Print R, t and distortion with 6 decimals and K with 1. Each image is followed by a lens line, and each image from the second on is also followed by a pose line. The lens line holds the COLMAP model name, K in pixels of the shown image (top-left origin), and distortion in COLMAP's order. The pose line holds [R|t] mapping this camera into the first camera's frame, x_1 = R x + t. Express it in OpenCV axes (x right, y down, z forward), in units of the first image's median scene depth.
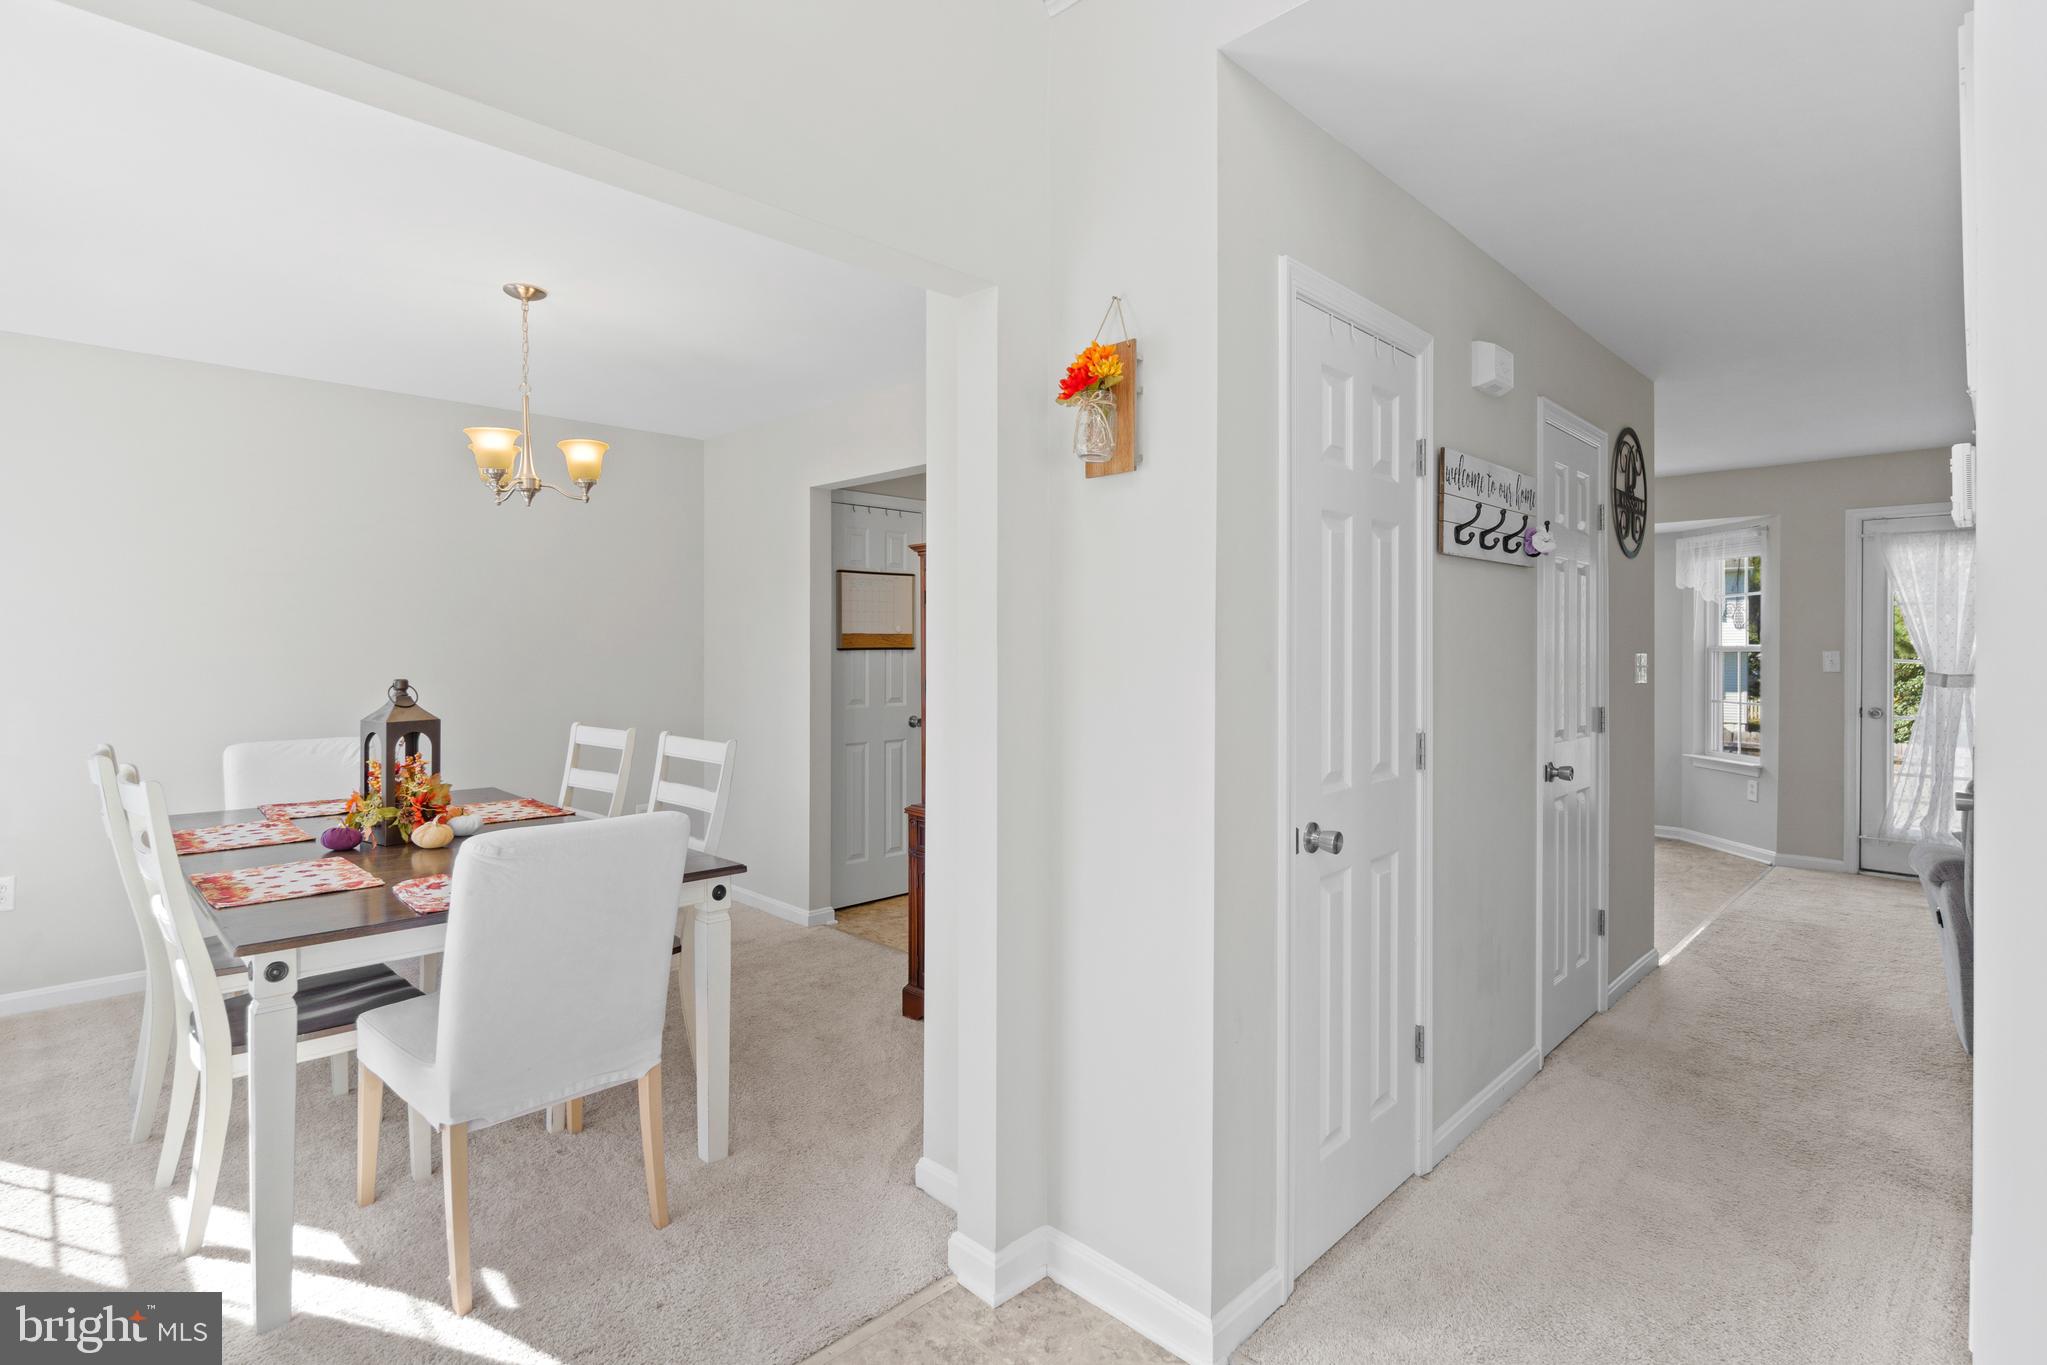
lens RADIAL K [[986.4, 0, 1011.0], [0, 986.4, 680.9], [0, 0, 1]] dist [0.002285, 0.001121]
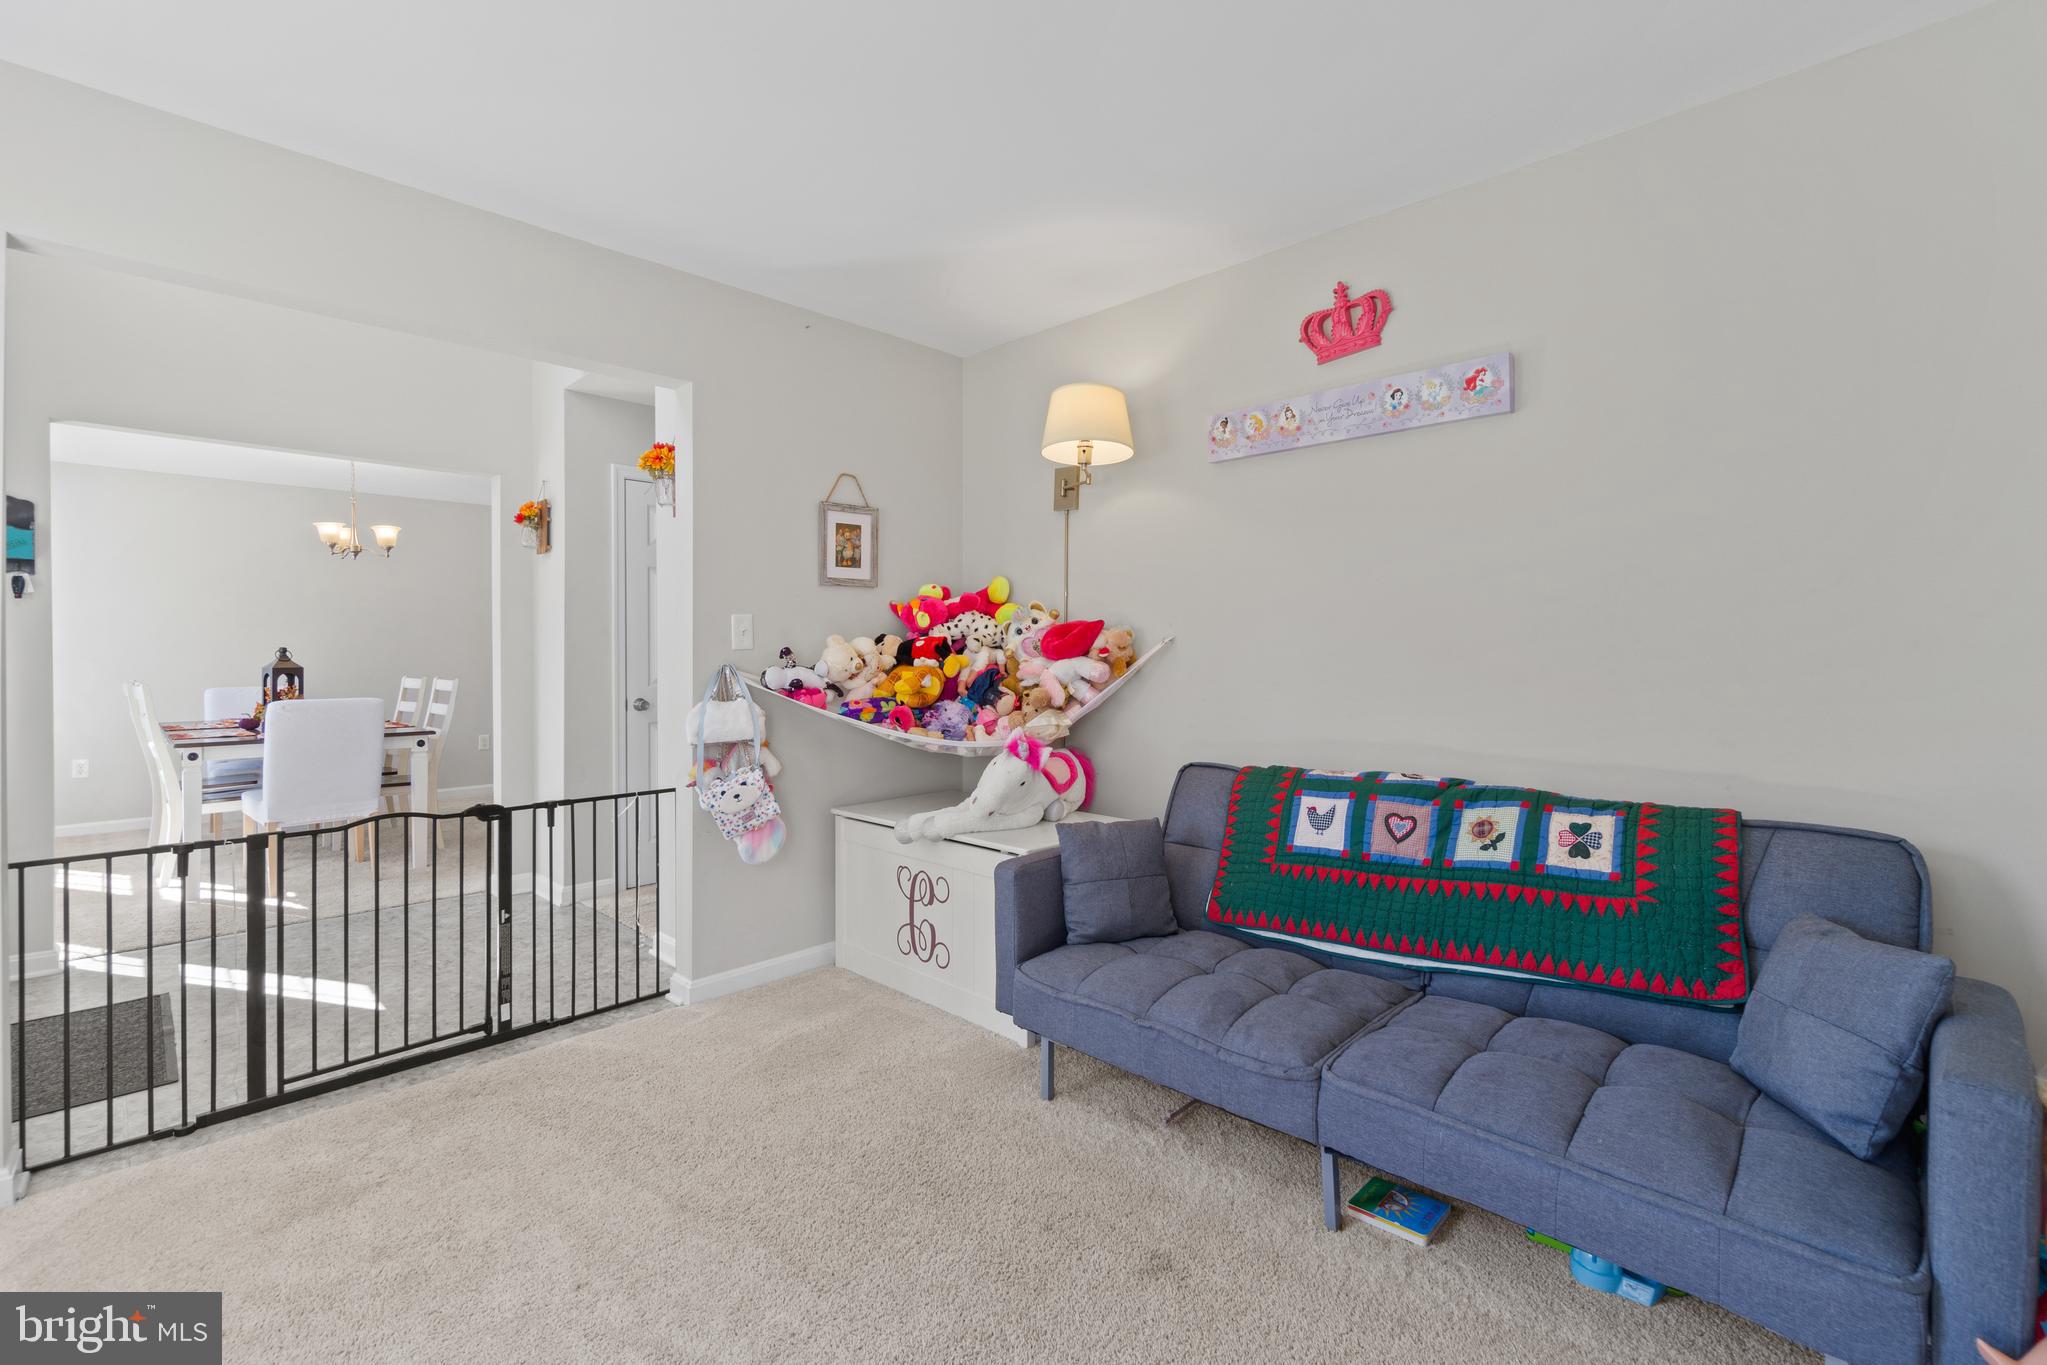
lens RADIAL K [[889.1, 0, 999.9], [0, 889.1, 640.4], [0, 0, 1]] dist [-0.000918, 0.000012]
pose [[0.999927, -0.010044, 0.006701, 0.653707], [0.010328, 0.998986, -0.043812, 0.061565], [-0.006254, 0.043878, 0.999017, -0.645690]]
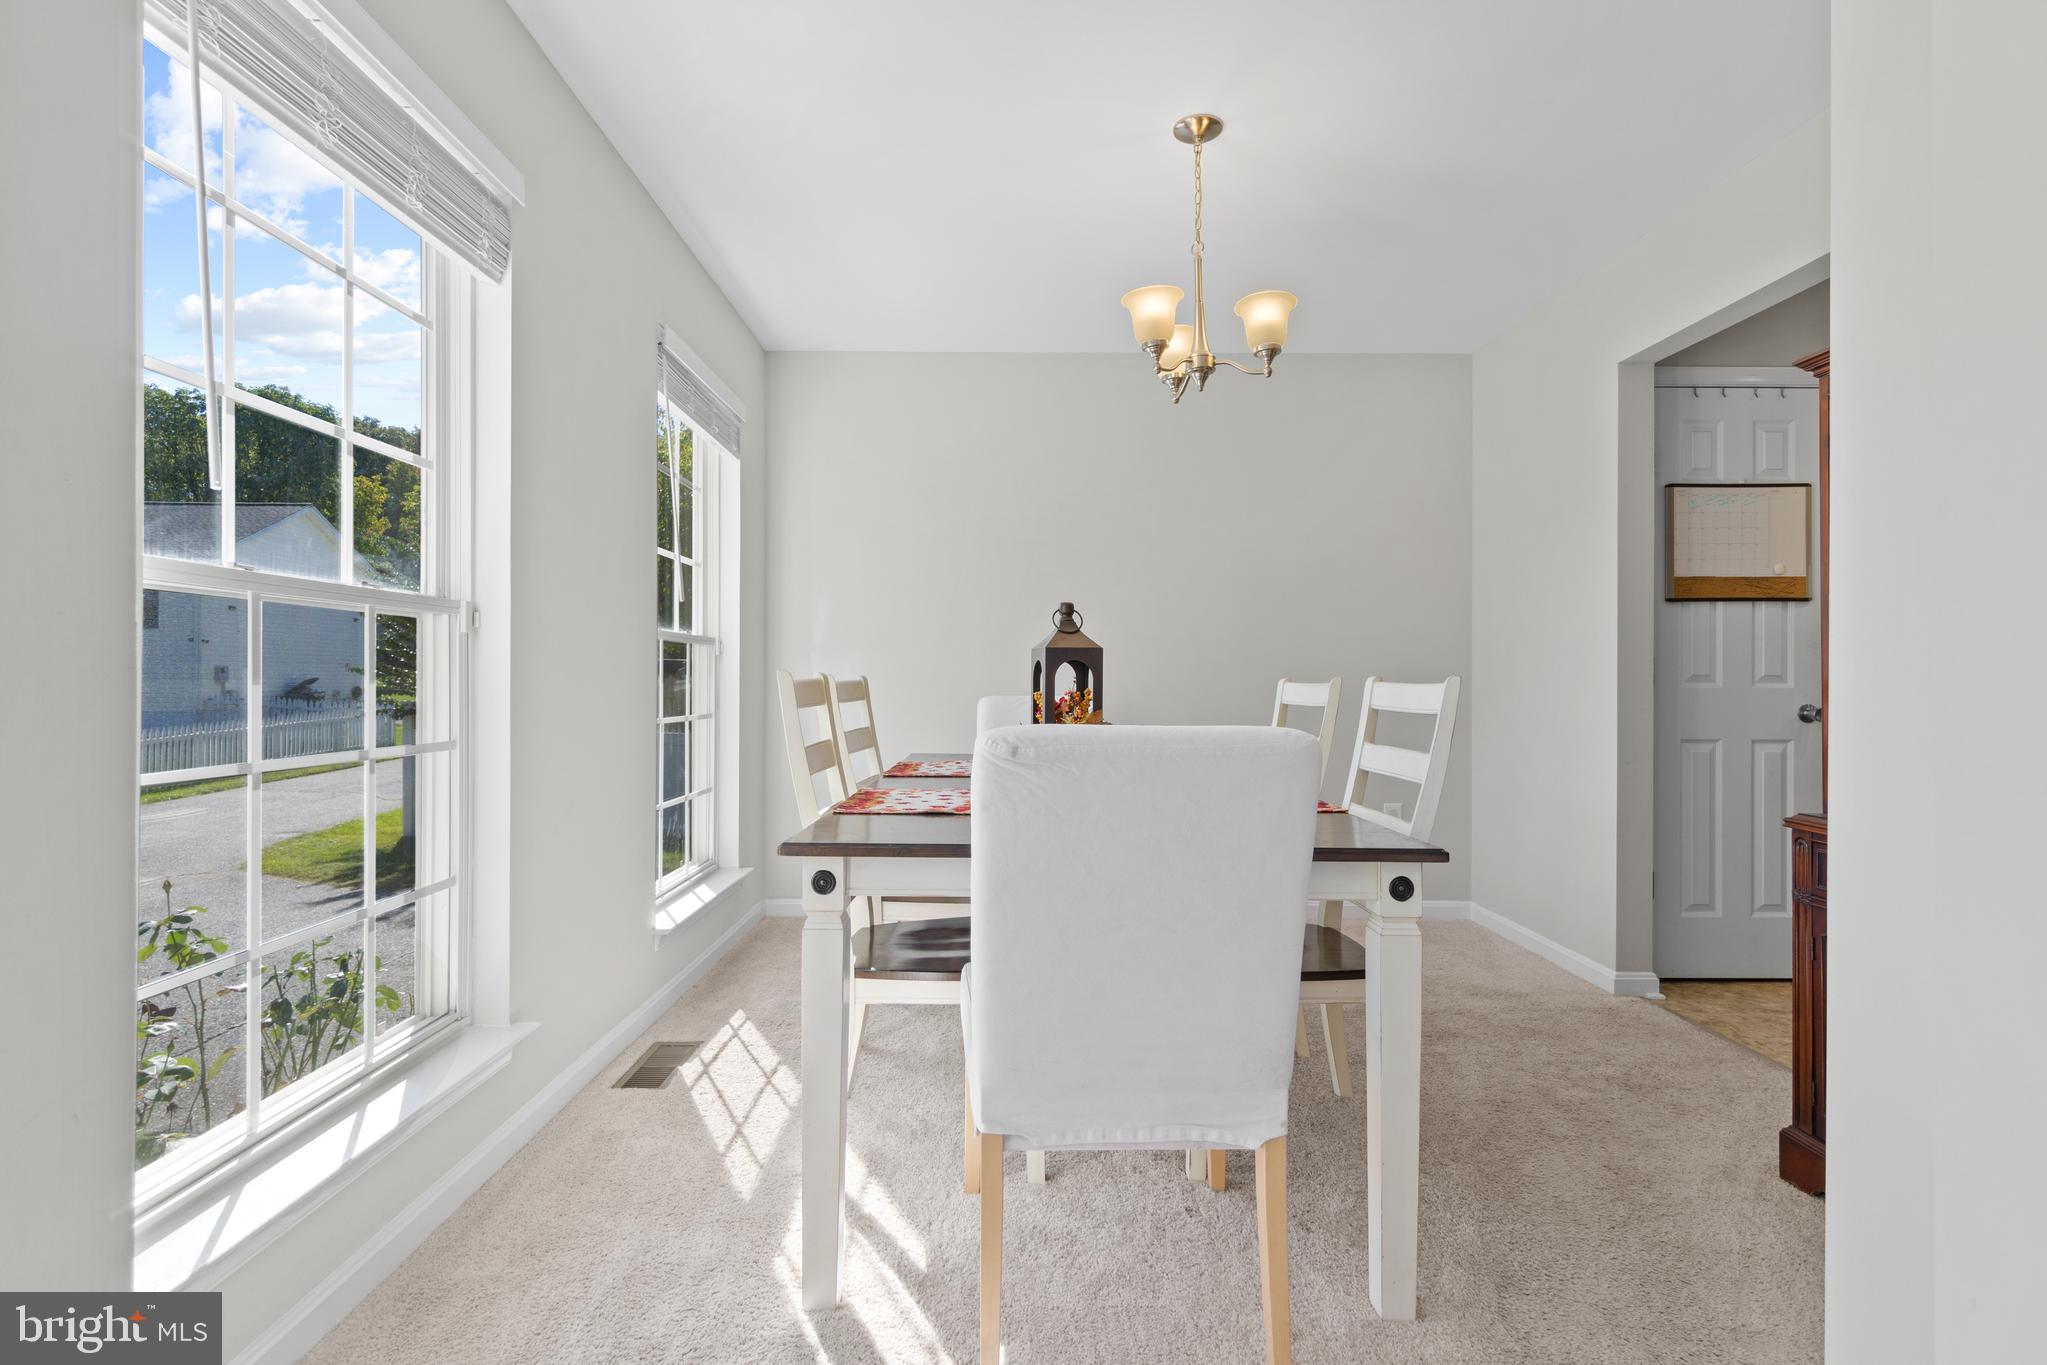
lens RADIAL K [[986.4, 0, 1011.0], [0, 986.4, 680.9], [0, 0, 1]] dist [0.002285, 0.001121]
pose [[0.709857, -0.002575, -0.704341, -0.020414], [-0.021235, 0.999460, -0.025056, 0.071929], [0.704025, 0.032743, 0.709419, 0.260871]]
